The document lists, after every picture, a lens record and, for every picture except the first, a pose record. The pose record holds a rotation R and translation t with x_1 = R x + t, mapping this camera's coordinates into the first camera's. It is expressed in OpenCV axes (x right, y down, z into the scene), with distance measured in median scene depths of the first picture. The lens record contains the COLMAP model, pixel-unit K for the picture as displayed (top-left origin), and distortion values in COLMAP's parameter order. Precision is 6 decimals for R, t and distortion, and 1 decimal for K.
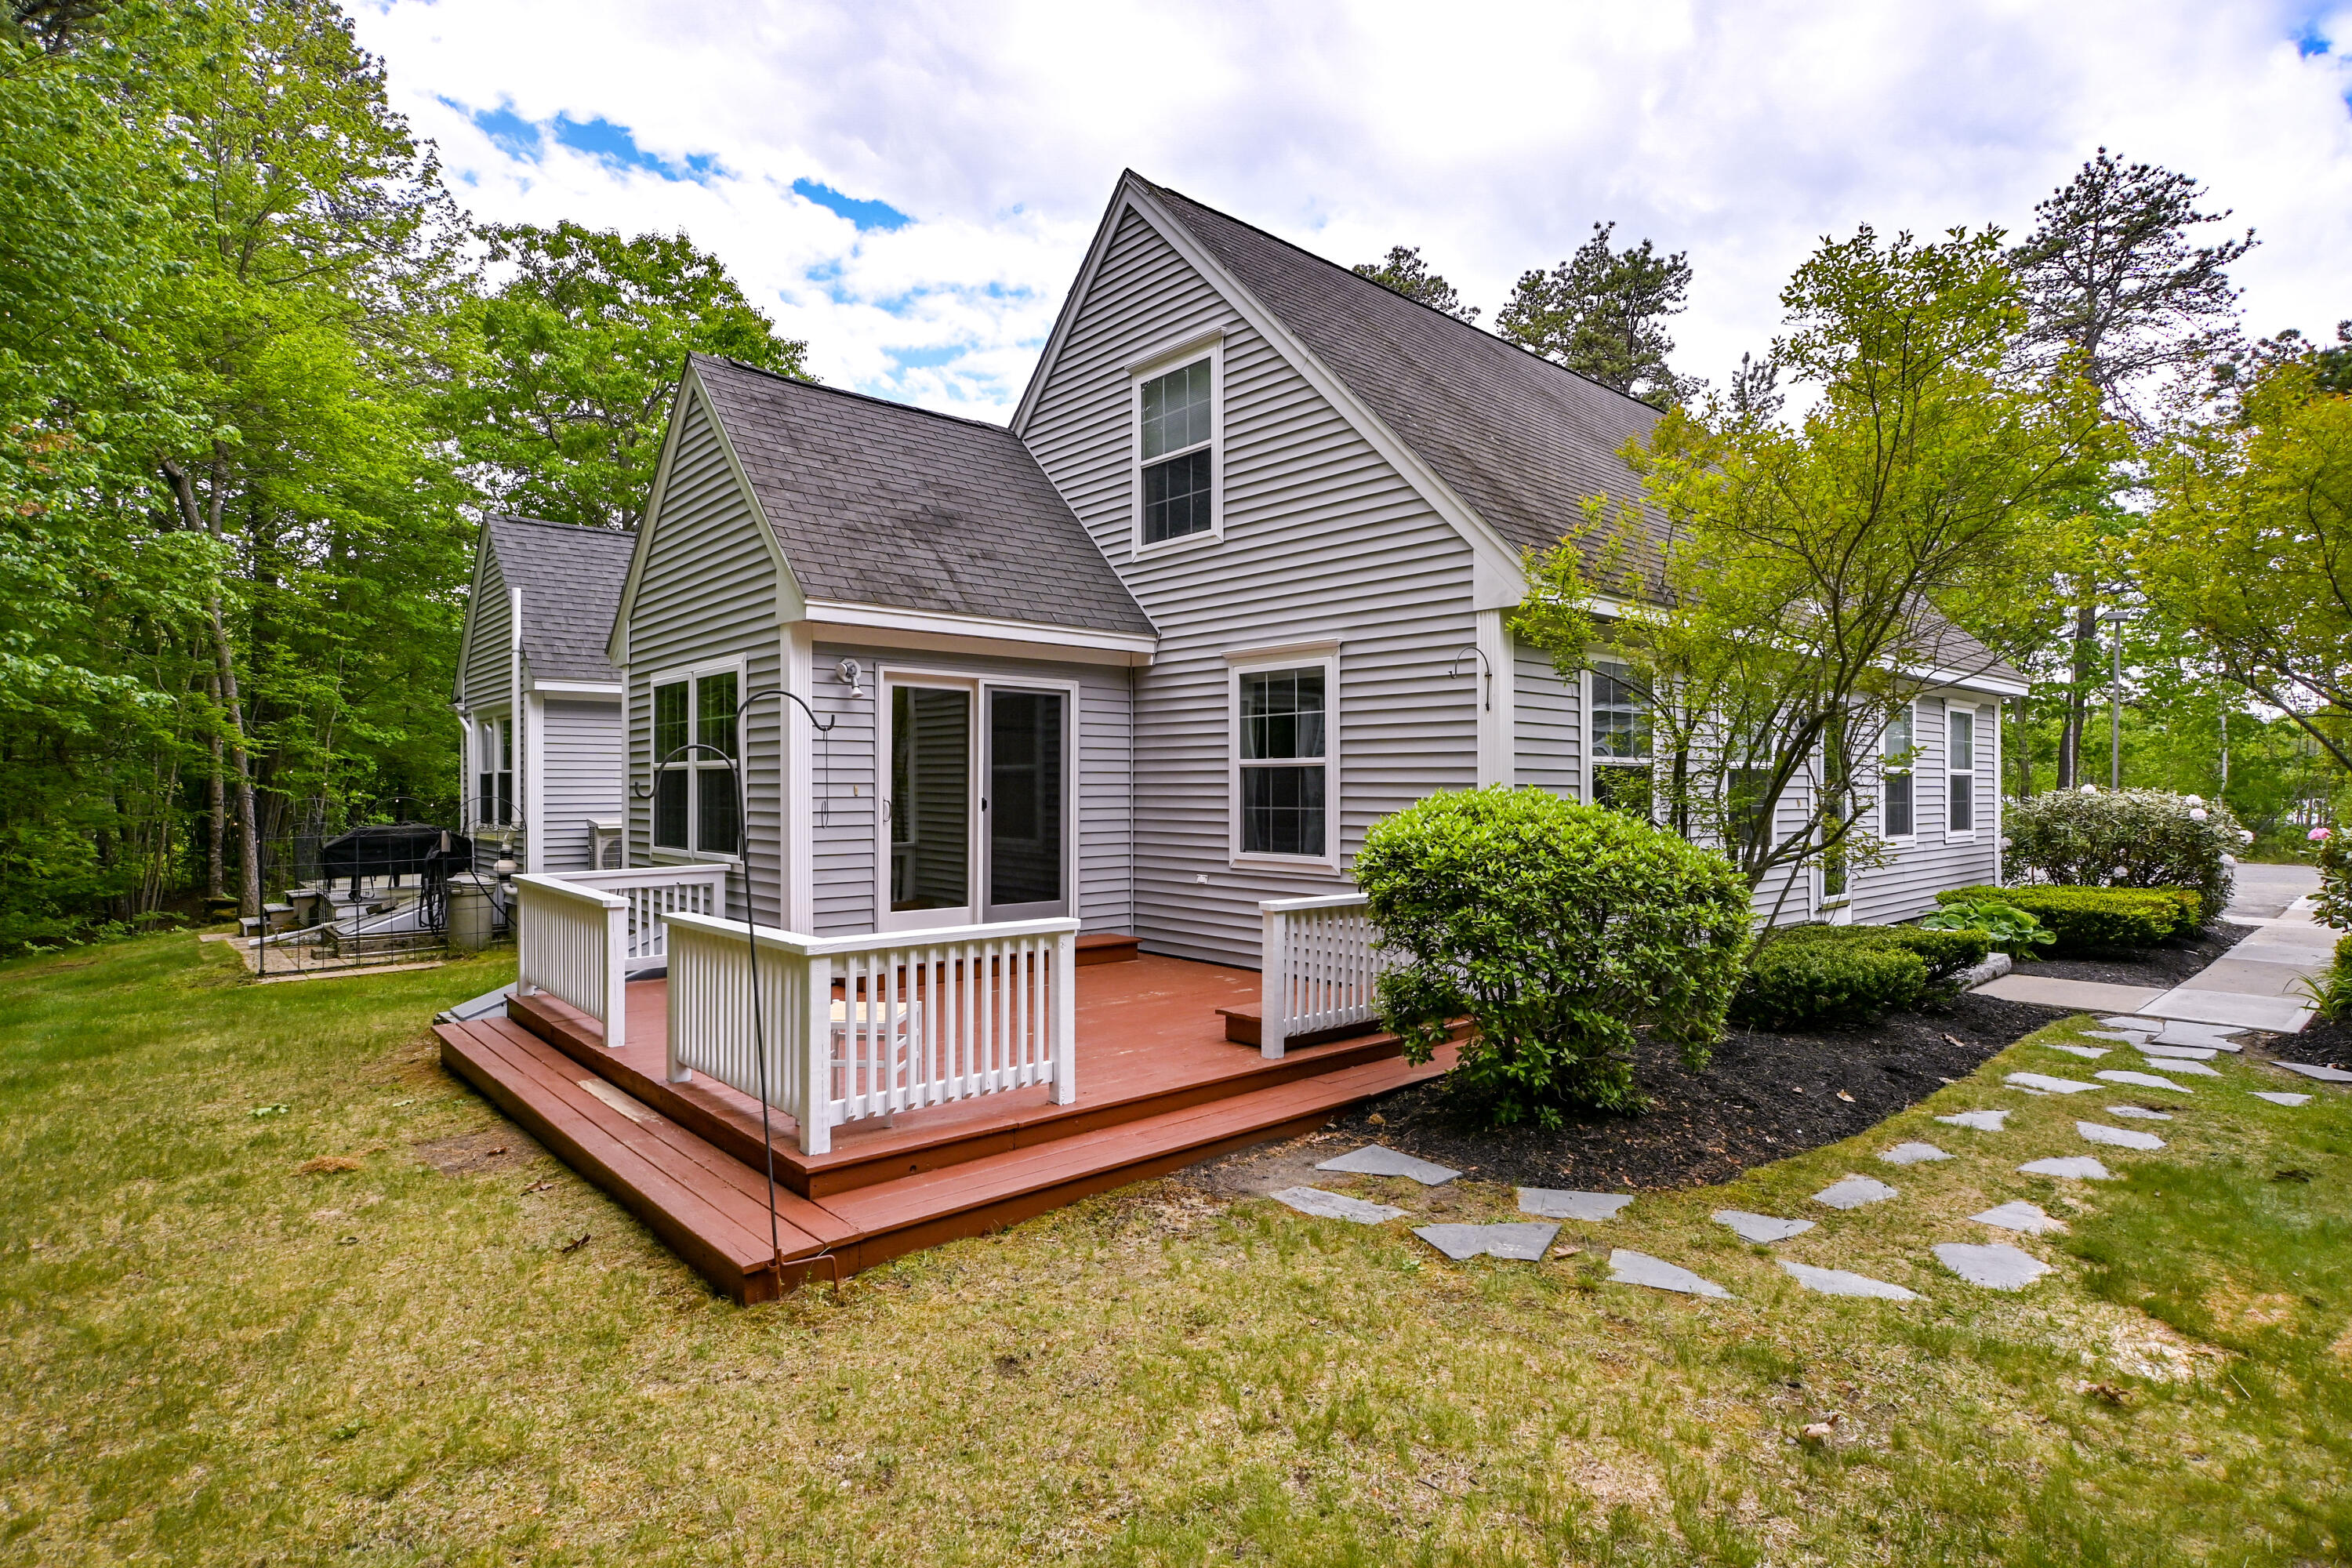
lens RADIAL K [[1182.5, 0, 1179.4], [0, 1182.5, 771.4], [0, 0, 1]] dist [-0.002382, 0.000066]
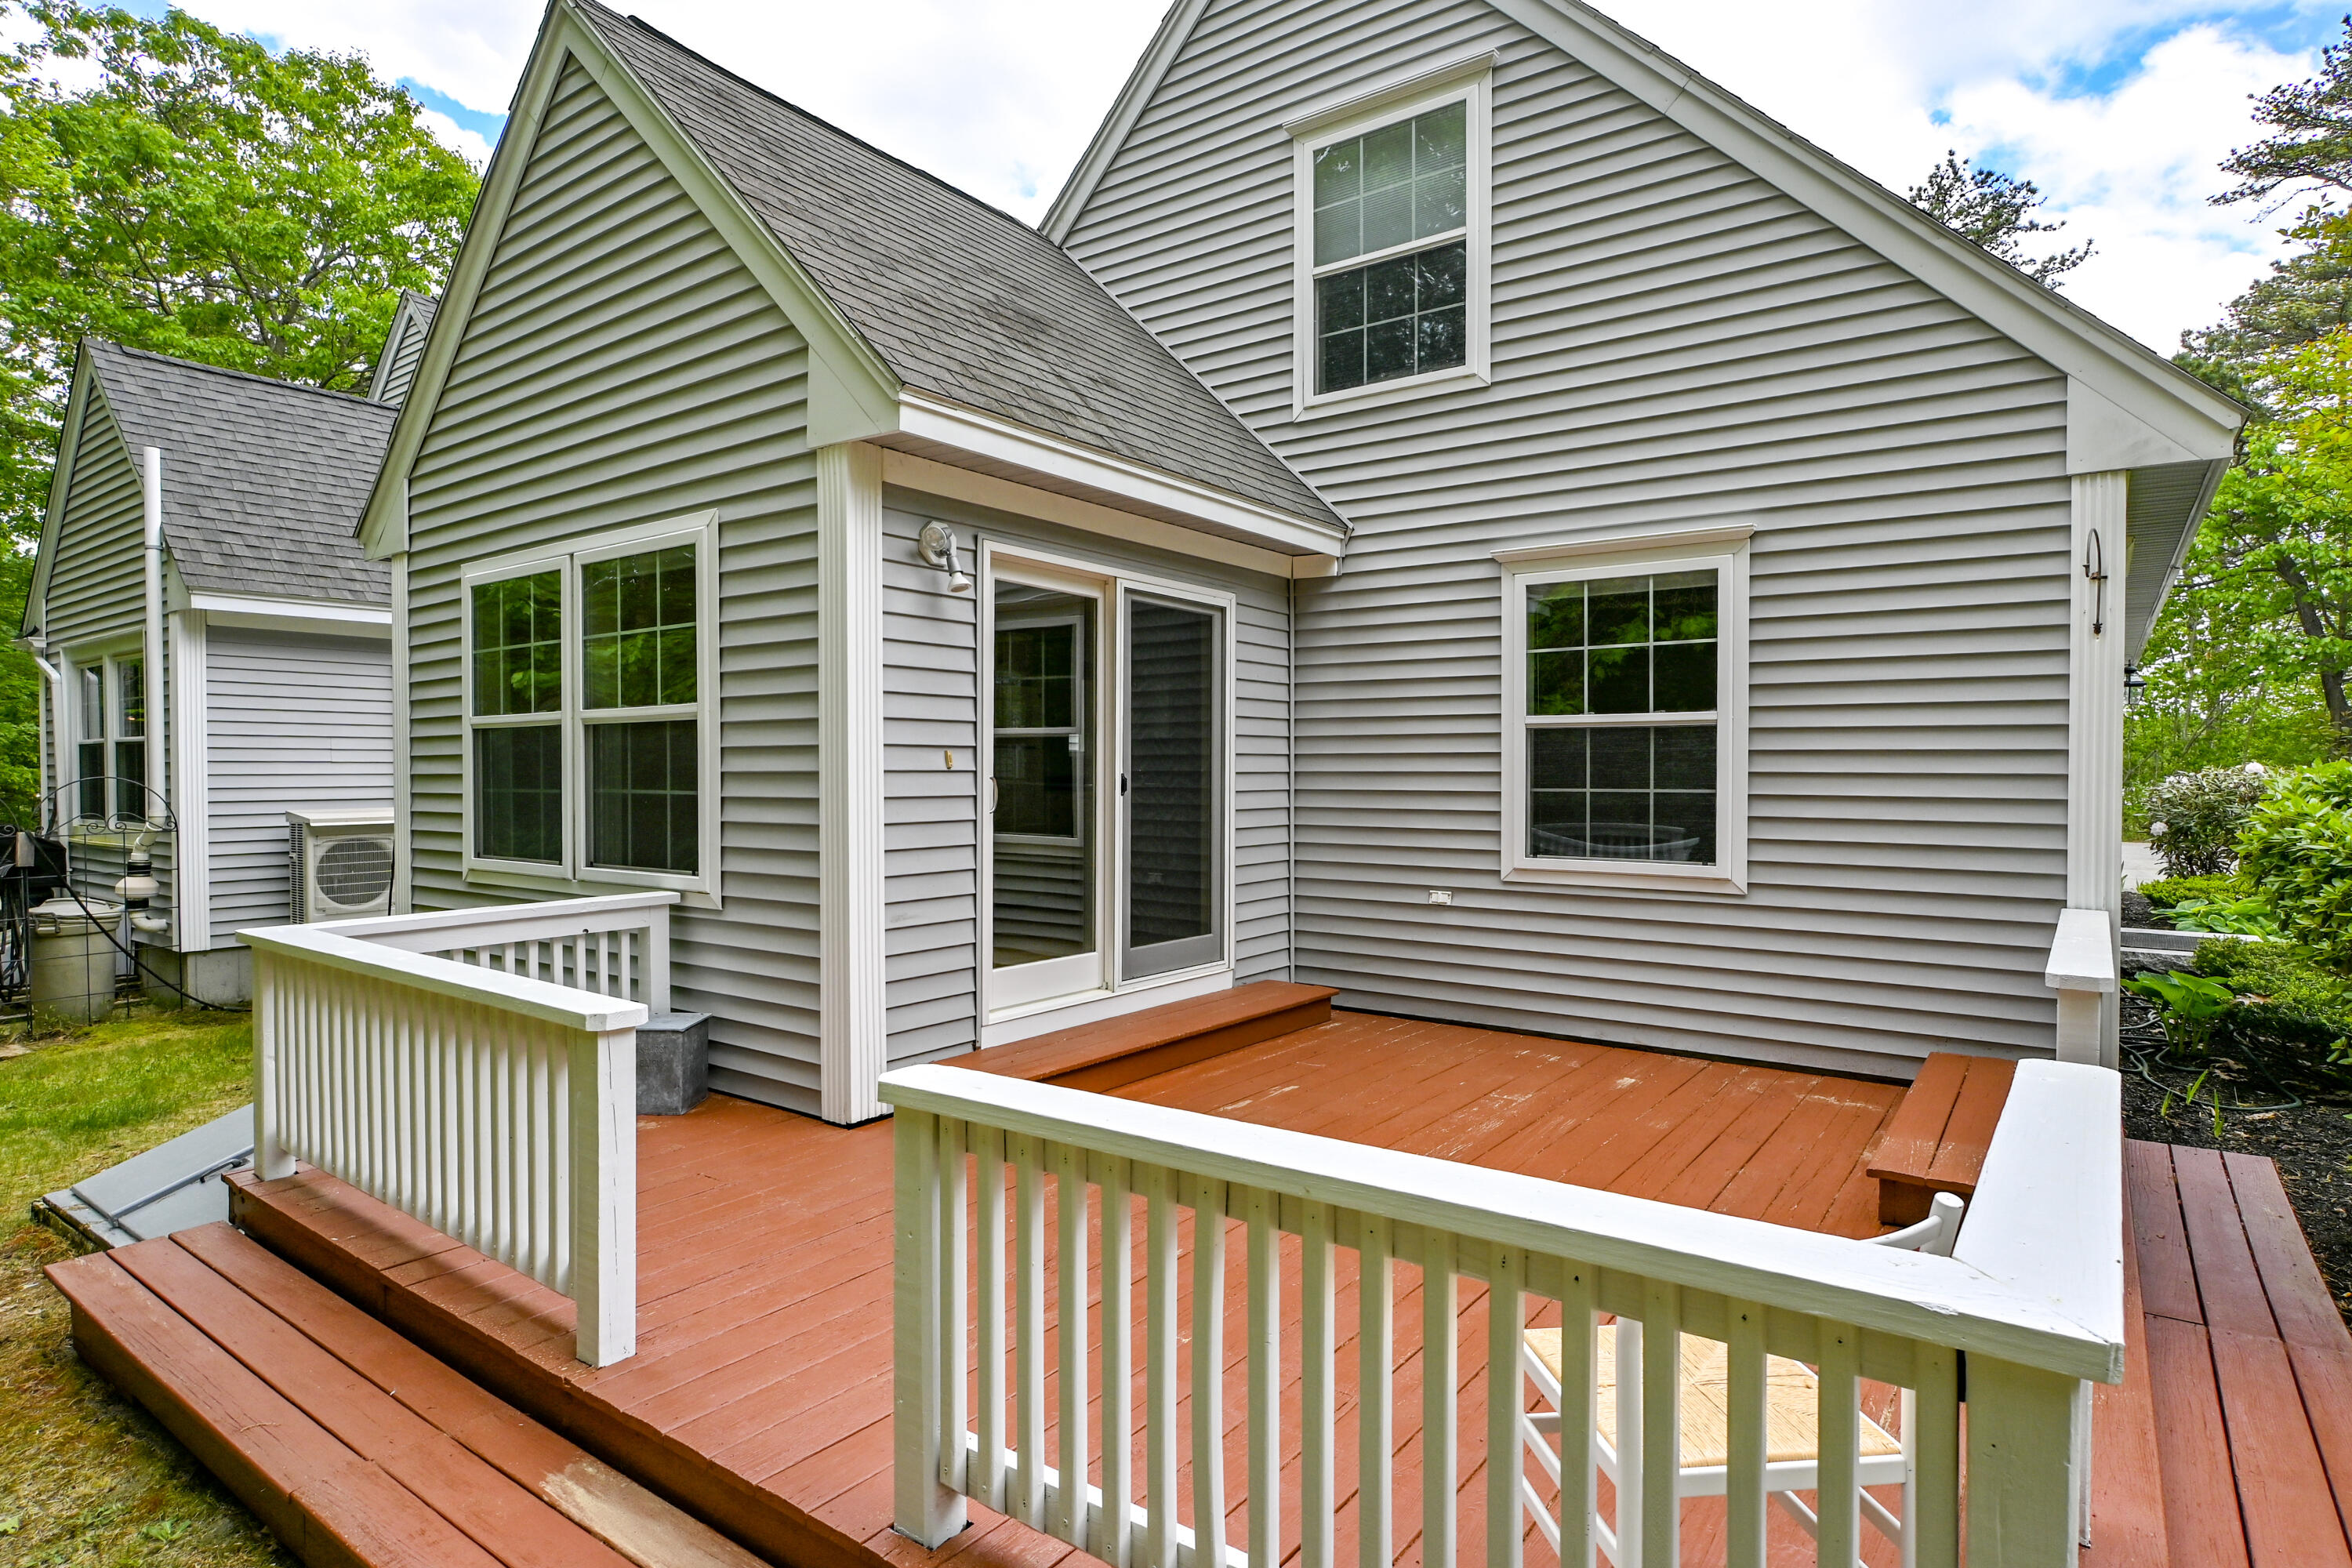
lens RADIAL K [[1132.5, 0, 1150.0], [0, 1132.5, 781.6], [0, 0, 1]] dist [-0.003509, 0.004234]
pose [[0.969810, 0.000081, 0.243860, -0.224514], [-0.004878, 0.999806, 0.019068, 0.011543], [-0.243811, -0.019681, 0.969623, 0.326618]]
